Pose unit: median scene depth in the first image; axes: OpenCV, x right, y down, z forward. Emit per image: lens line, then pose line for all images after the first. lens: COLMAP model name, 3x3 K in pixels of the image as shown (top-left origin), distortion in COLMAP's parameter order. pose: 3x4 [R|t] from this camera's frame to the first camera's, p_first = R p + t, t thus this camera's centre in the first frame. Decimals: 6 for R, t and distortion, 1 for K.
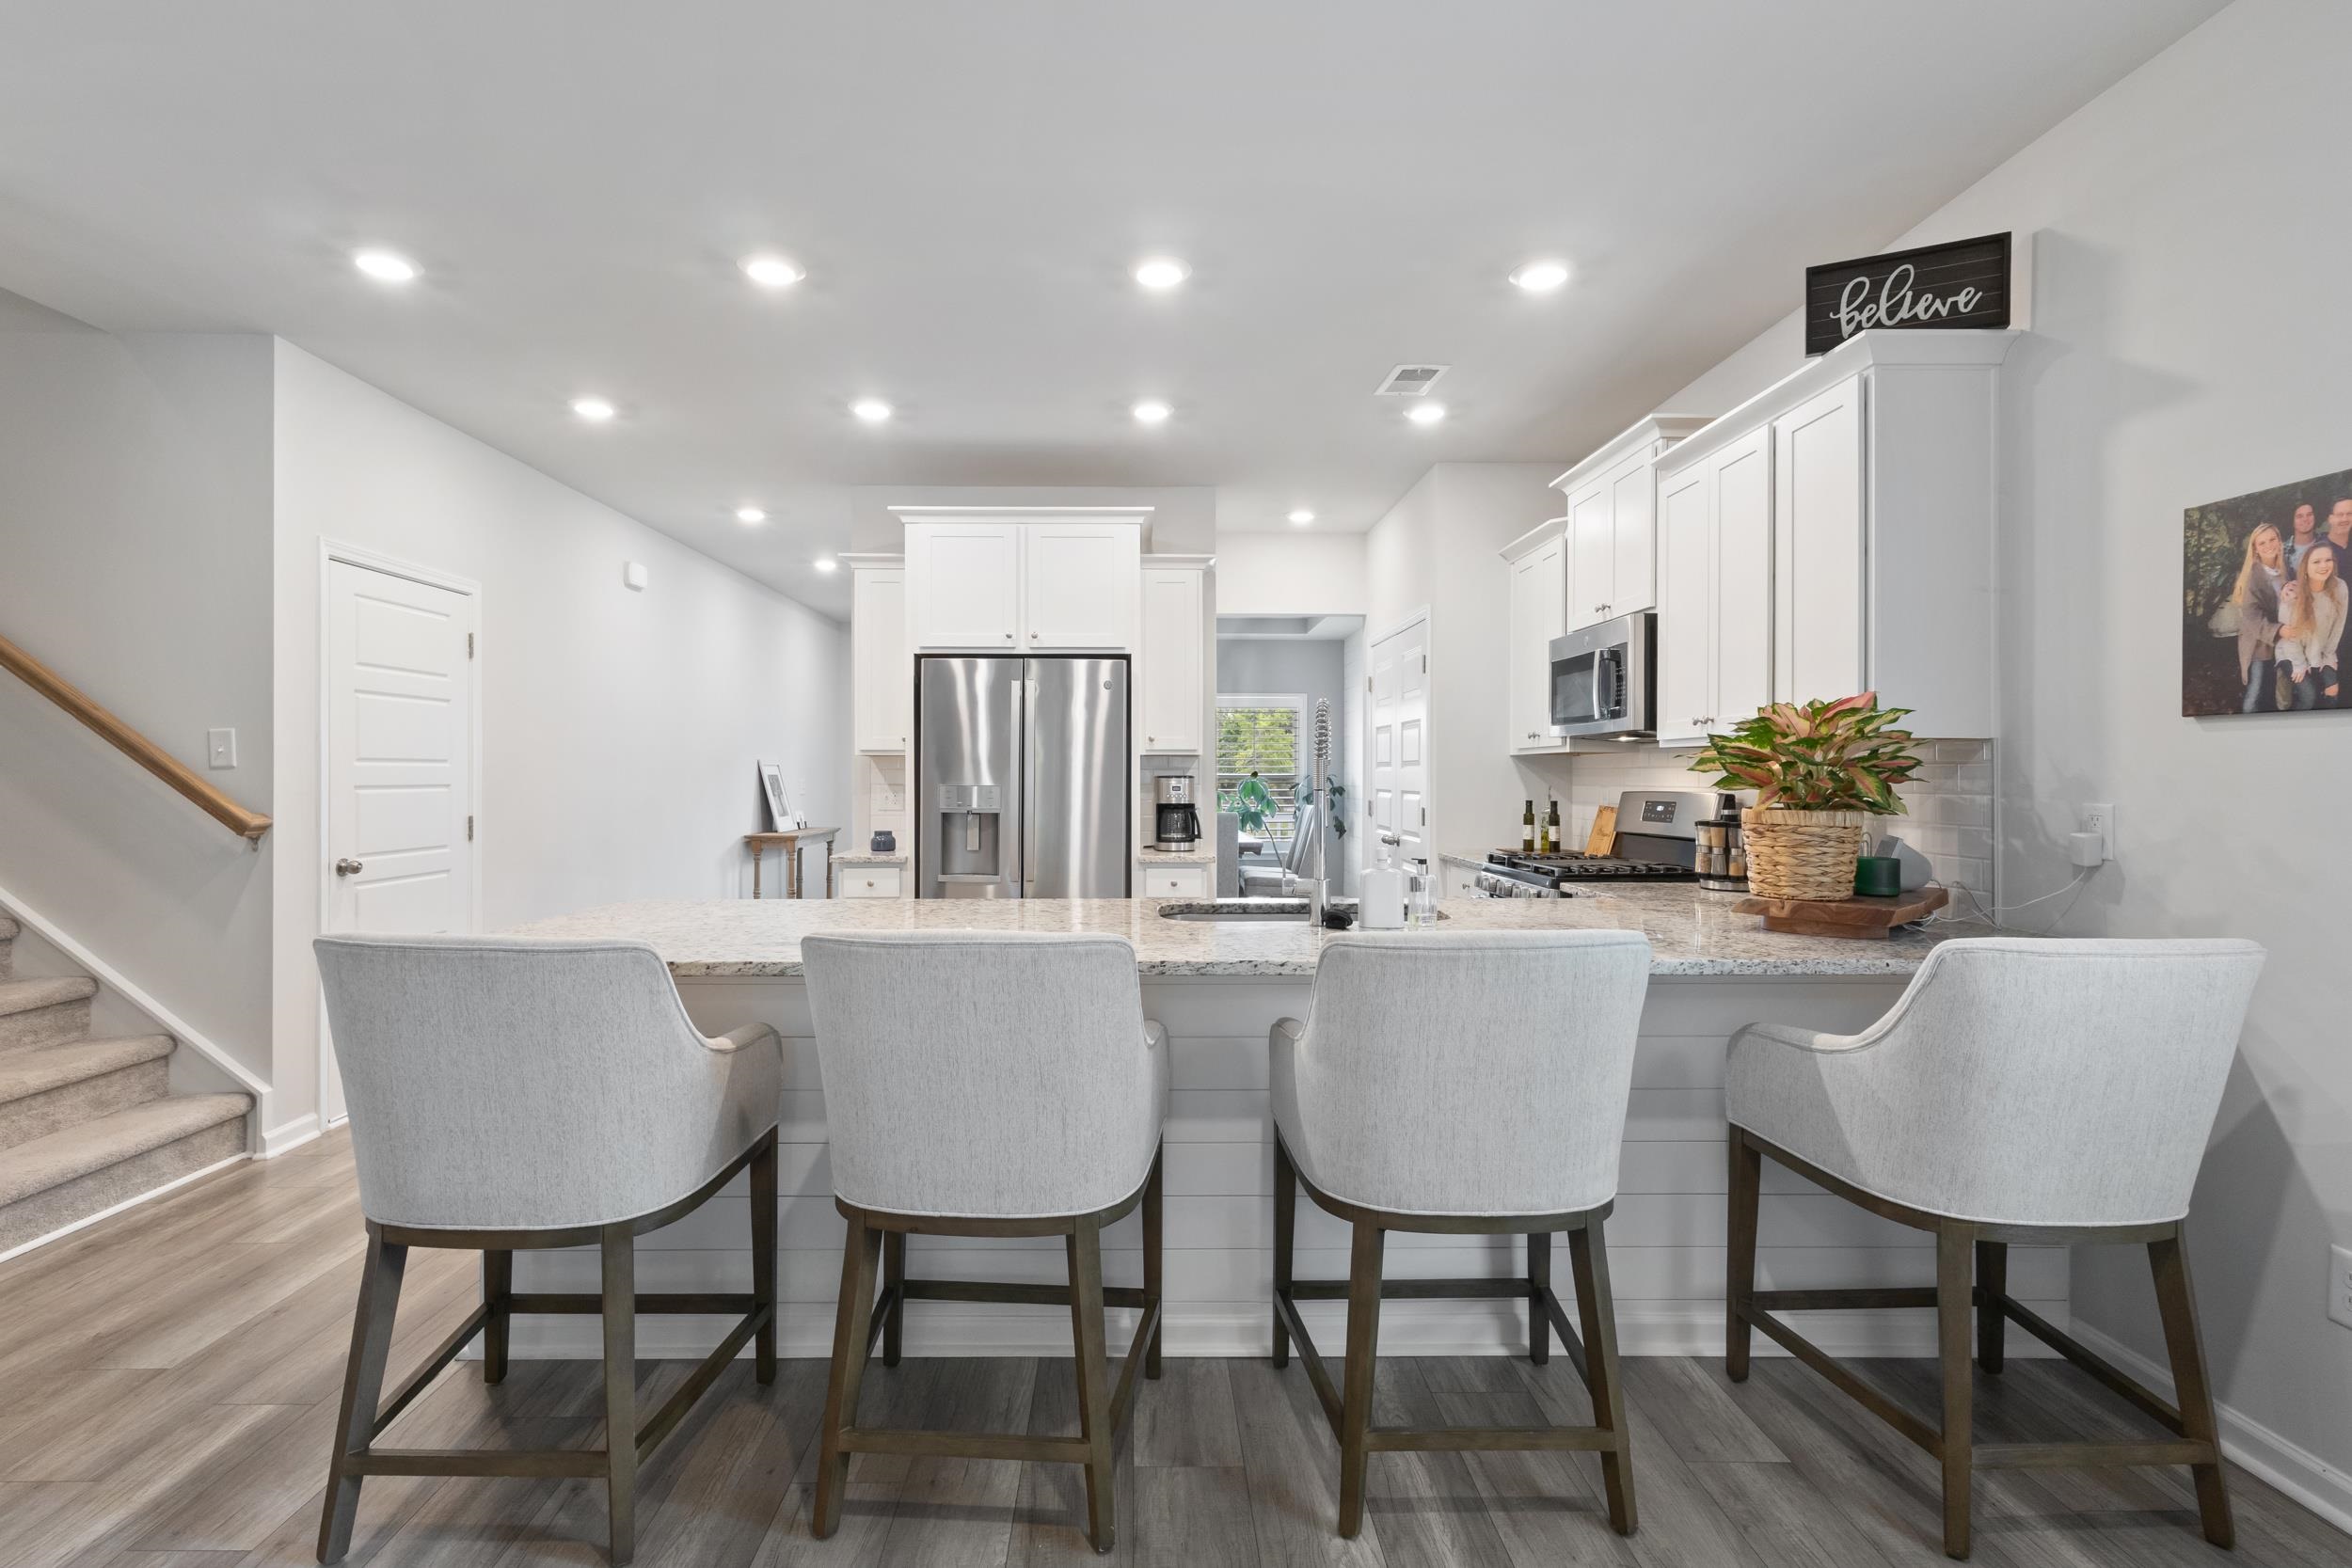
lens RADIAL K [[1115.4, 0, 1136.7], [0, 1115.4, 767.3], [0, 0, 1]] dist [0.005441, 0.001256]
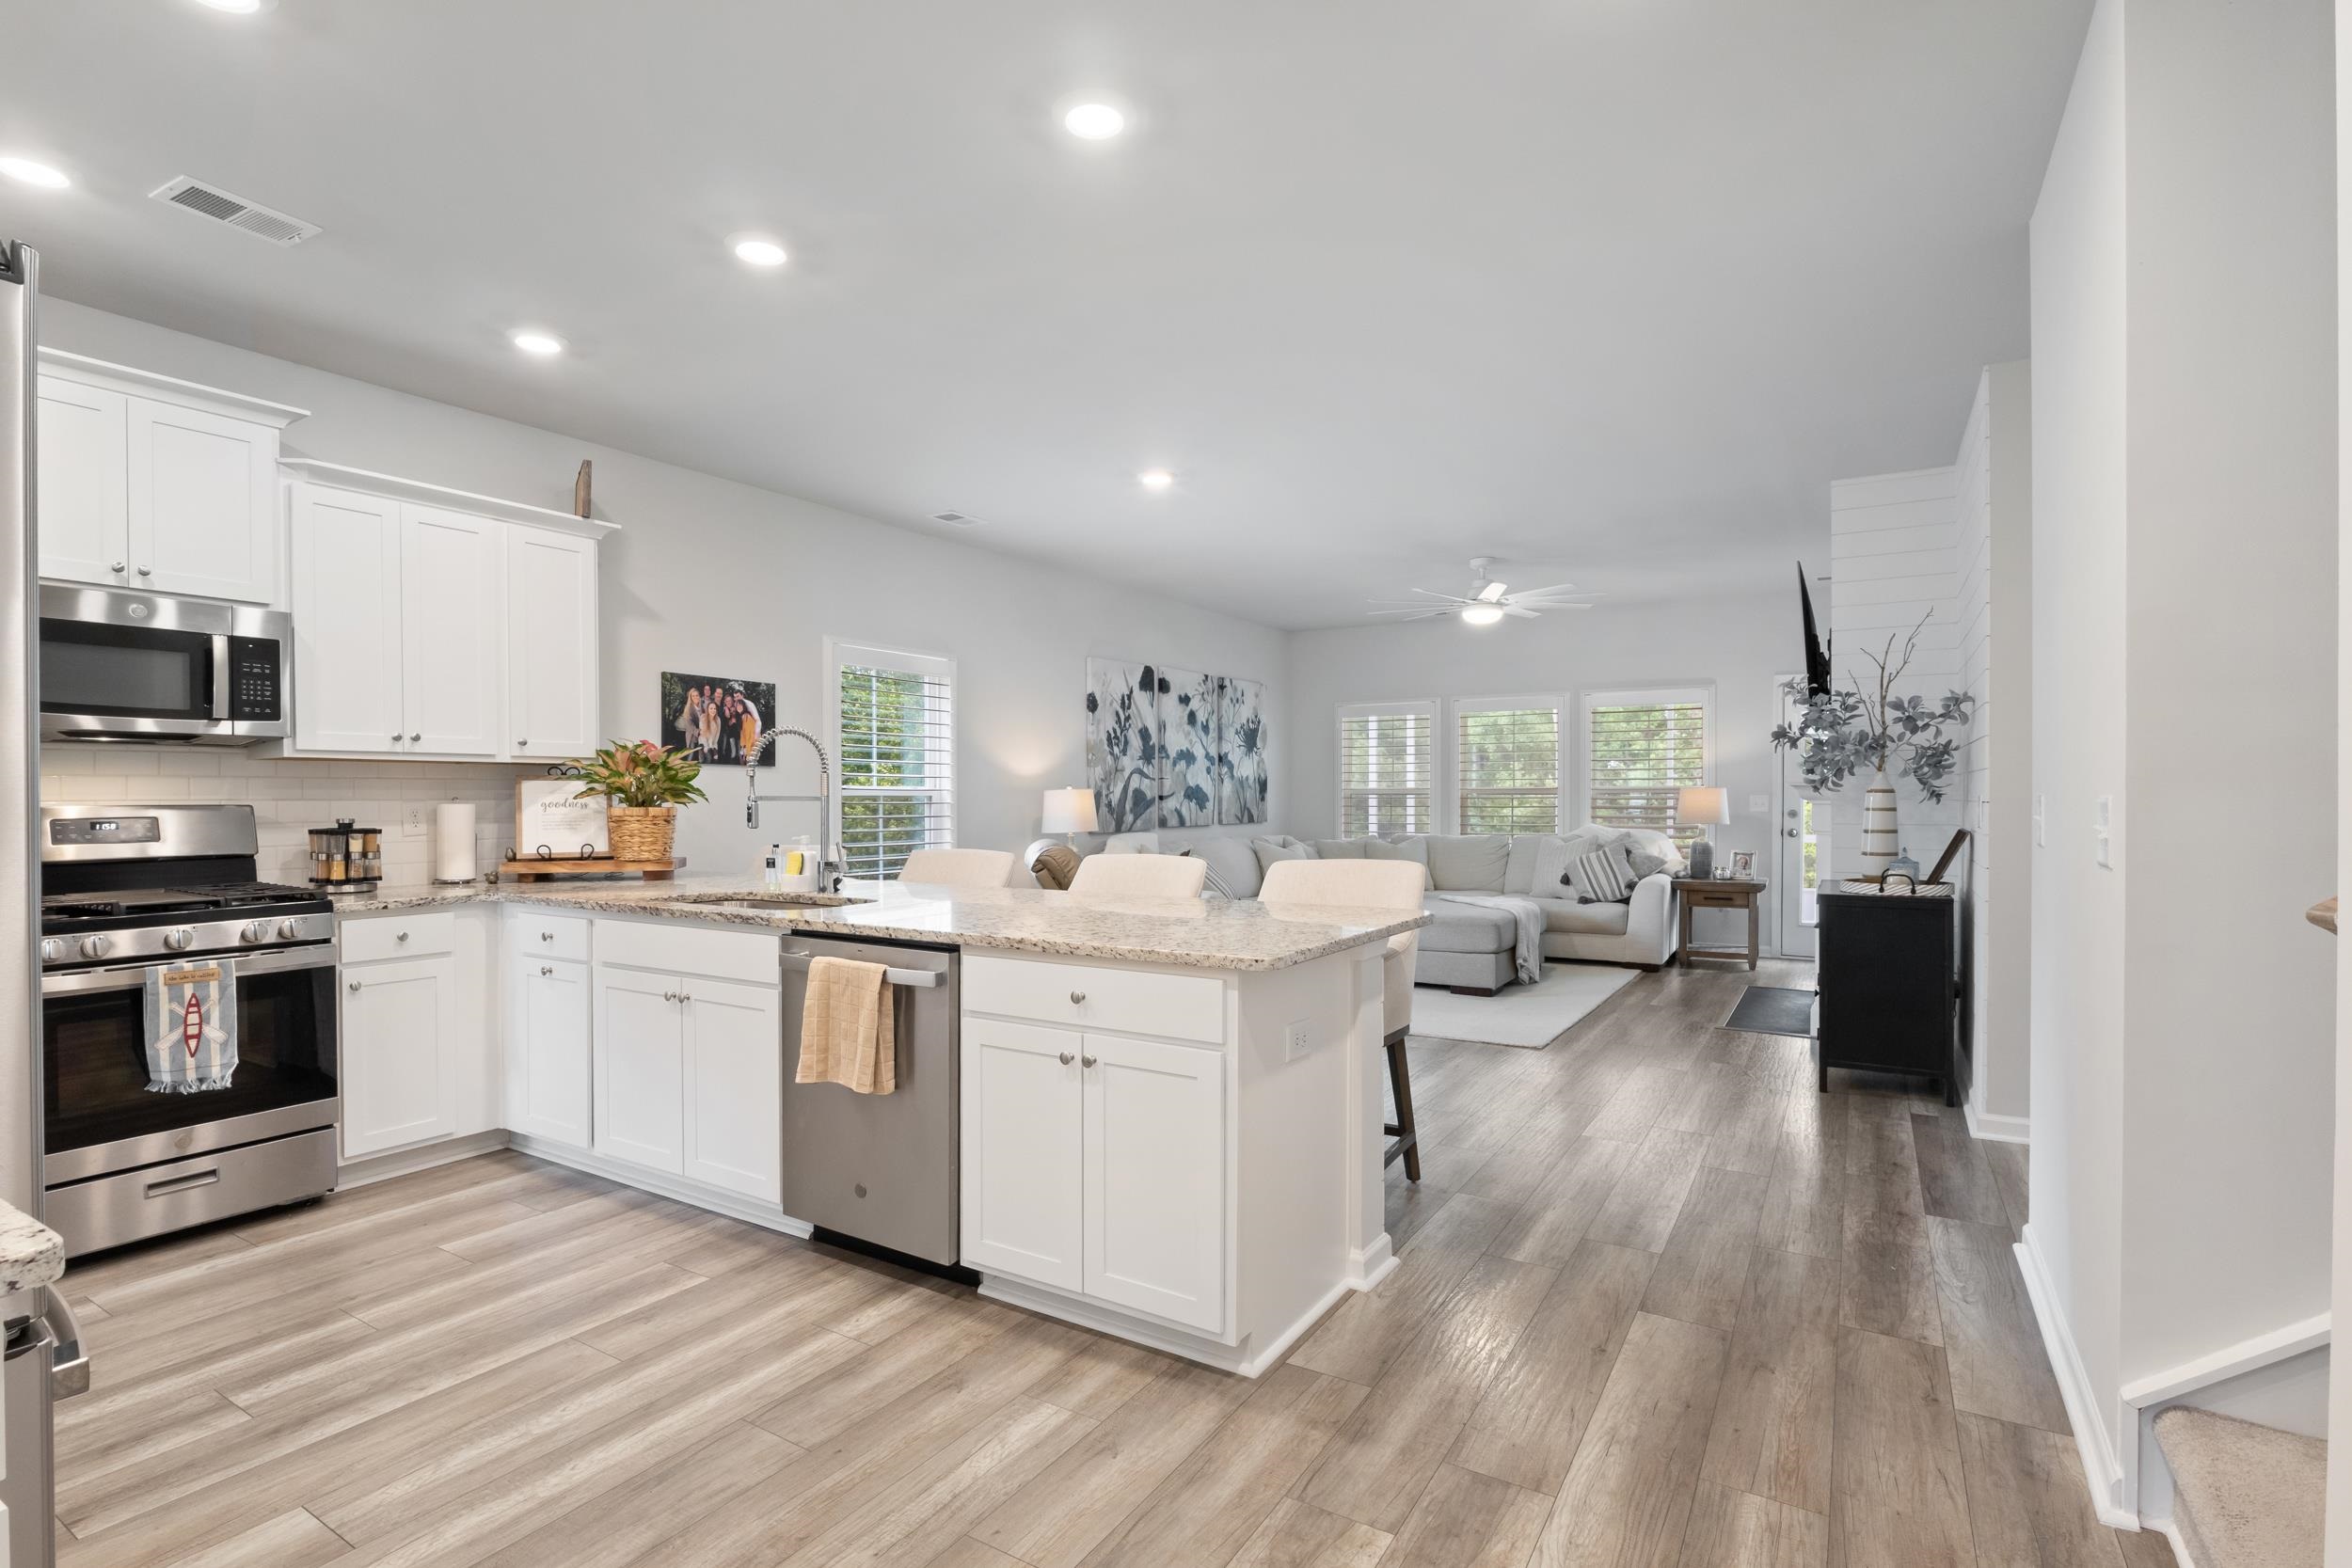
lens RADIAL K [[1115.9, 0, 1162.9], [0, 1115.9, 795.5], [0, 0, 1]] dist [0.001489, 0.000185]
pose [[-0.844415, 0.000083, 0.535690, -0.942016], [-0.002556, 0.999988, -0.004185, 0.024120], [-0.535684, -0.004903, -0.844404, 1.958272]]
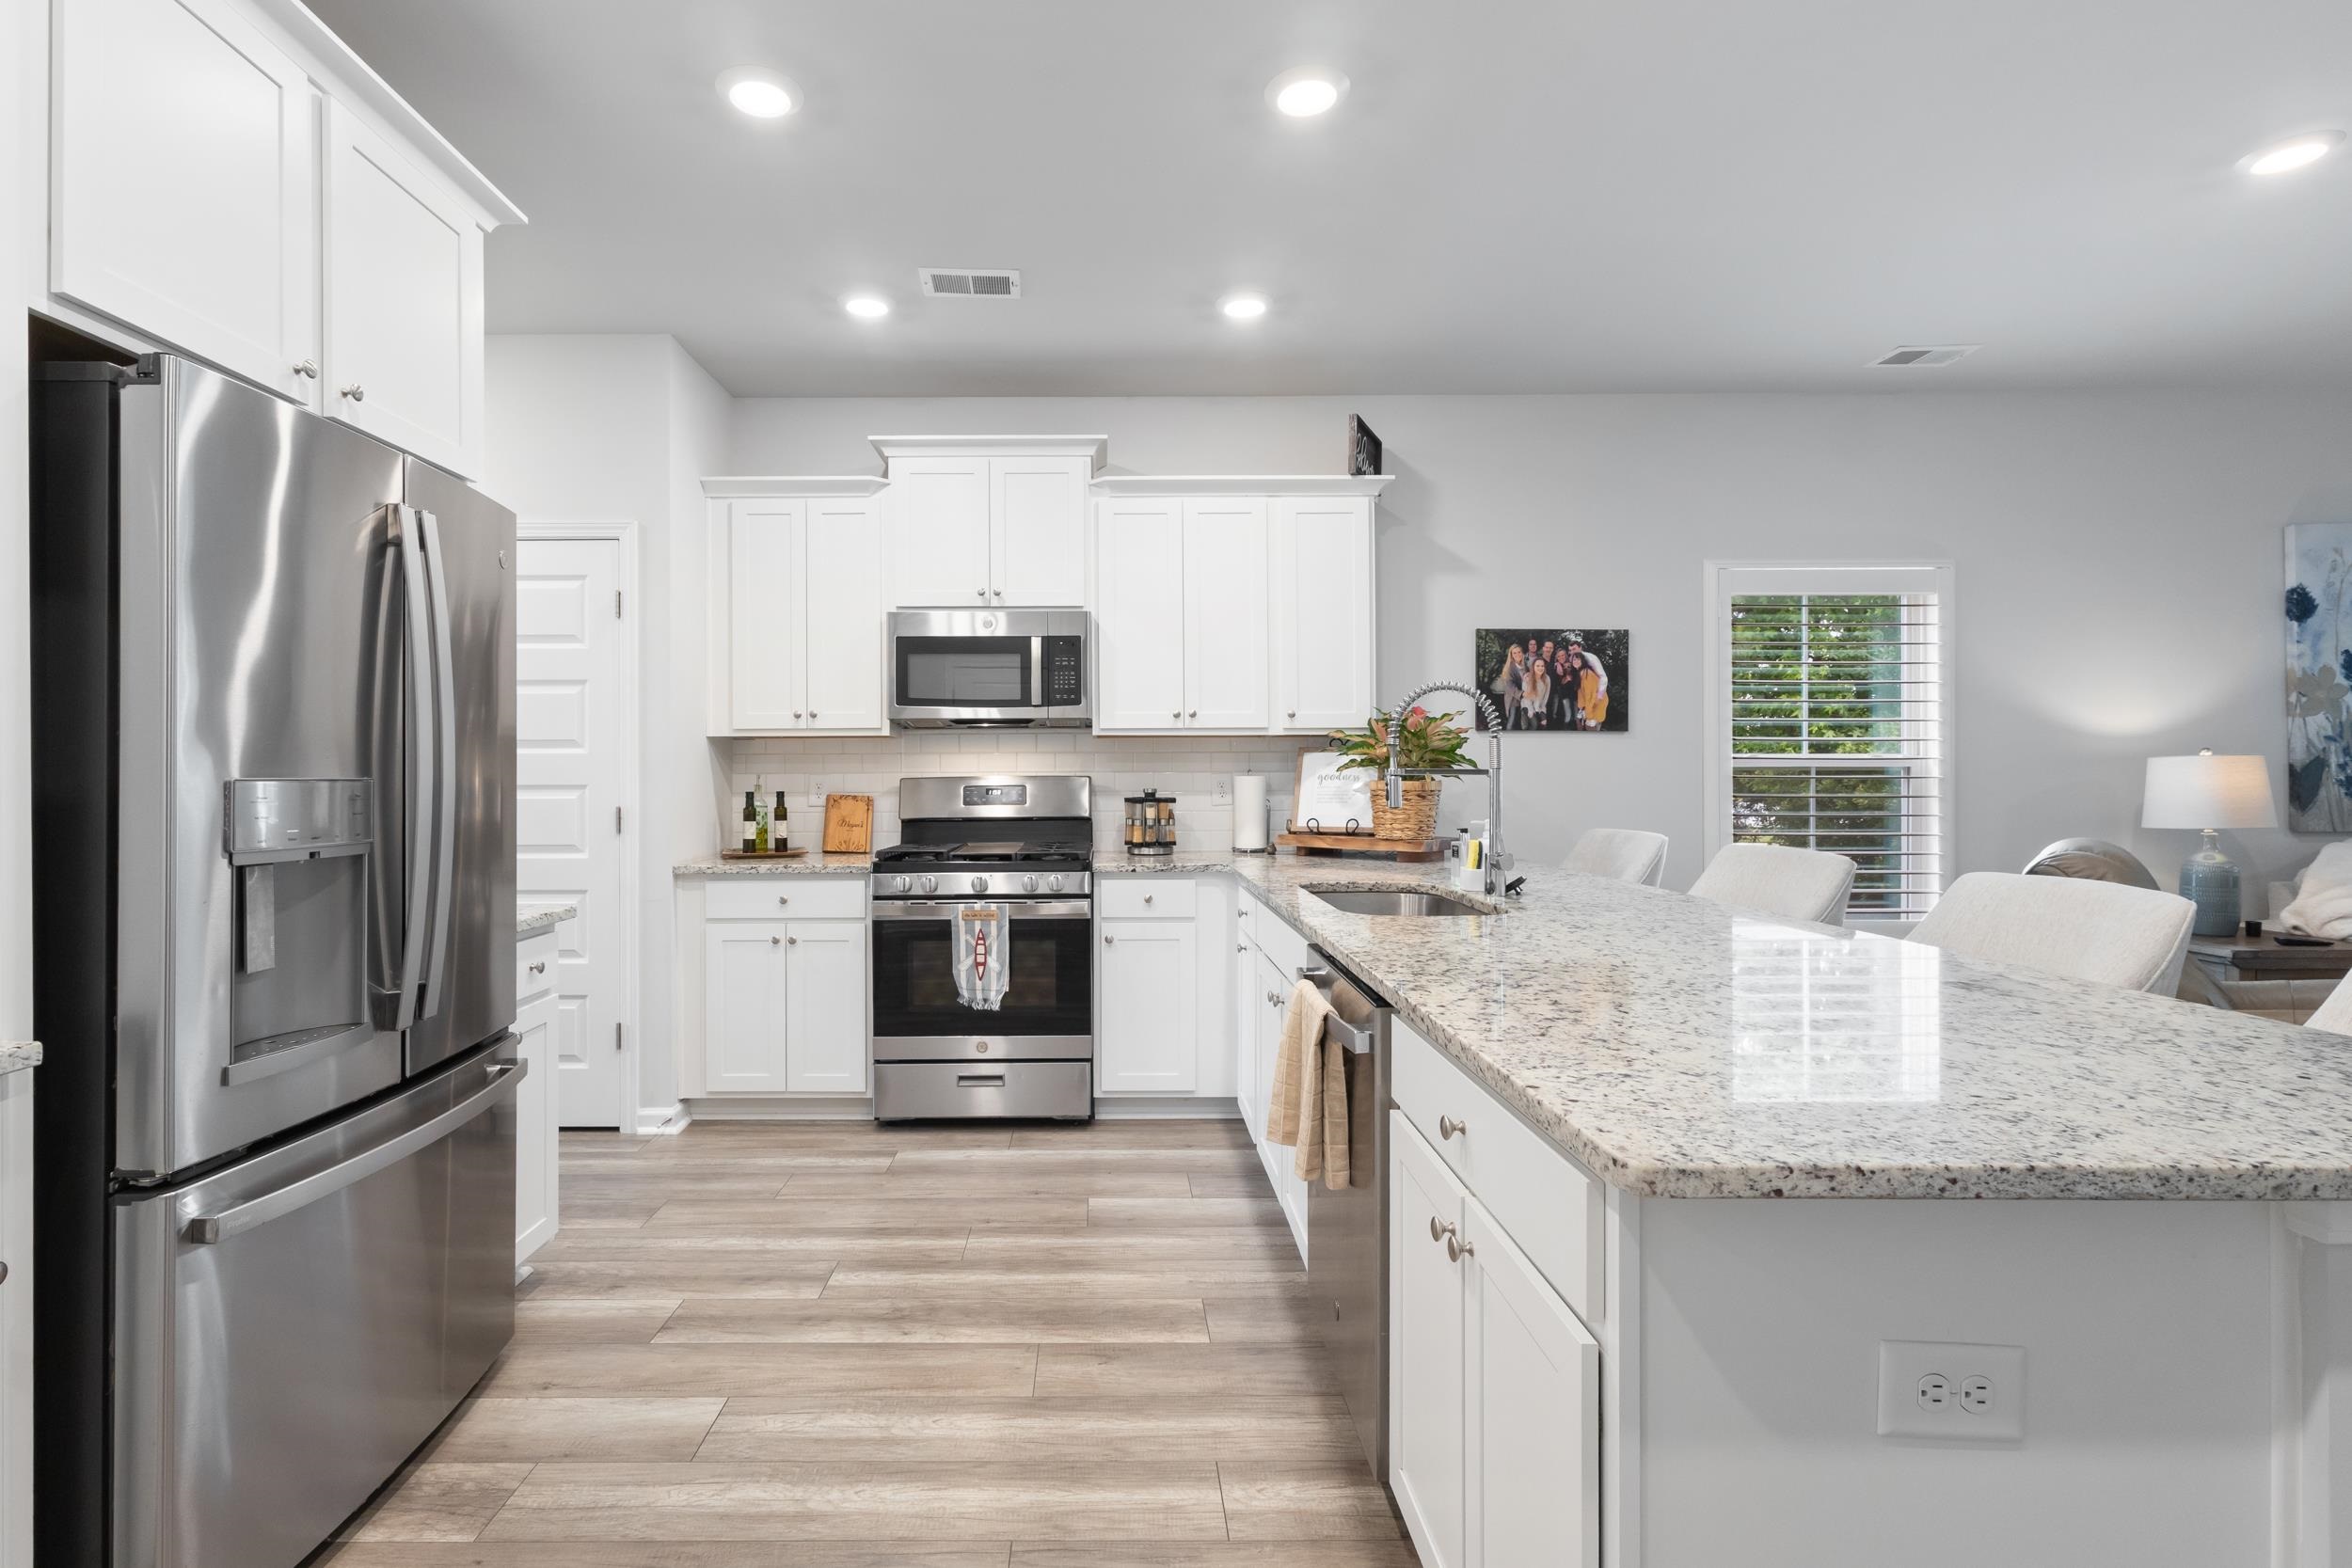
lens RADIAL K [[1115.4, 0, 1171.2], [0, 1115.4, 764.9], [0, 0, 1]] dist [0.005441, 0.001256]
pose [[-0.002032, 0.002539, 0.999995, -0.902689], [-0.002758, 0.999993, -0.002545, 0.020218], [-0.999994, -0.002764, -0.002025, 1.287151]]
